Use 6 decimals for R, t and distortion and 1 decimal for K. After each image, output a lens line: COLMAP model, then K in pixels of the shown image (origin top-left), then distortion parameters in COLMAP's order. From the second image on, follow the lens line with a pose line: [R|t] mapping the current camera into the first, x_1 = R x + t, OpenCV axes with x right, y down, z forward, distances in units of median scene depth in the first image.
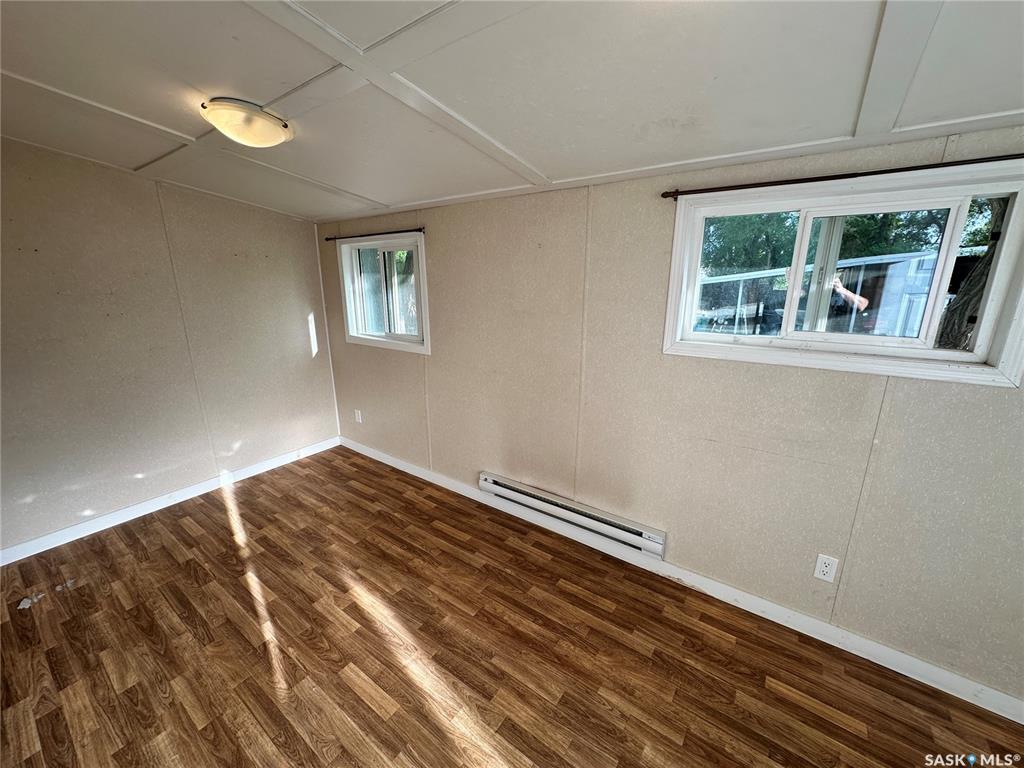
lens RADIAL K [[394.8, 0, 515.2], [0, 394.8, 397.0], [0, 0, 1]] dist [-0.003735, -0.000113]
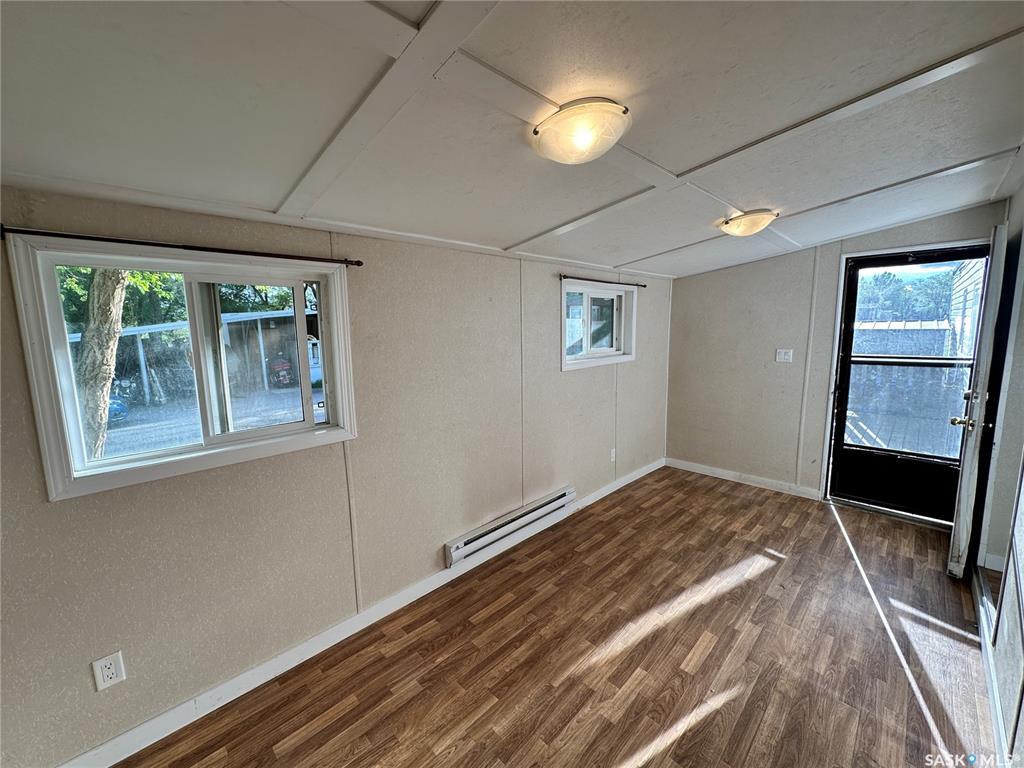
lens RADIAL K [[409.9, 0, 516.4], [0, 409.9, 384.5], [0, 0, 1]] dist [0.009553, -0.000485]
pose [[0.166114, -0.145822, 0.975265, -1.157858], [0.290914, 0.952235, 0.092828, -0.235824], [-0.942218, 0.268298, 0.200601, 0.771422]]
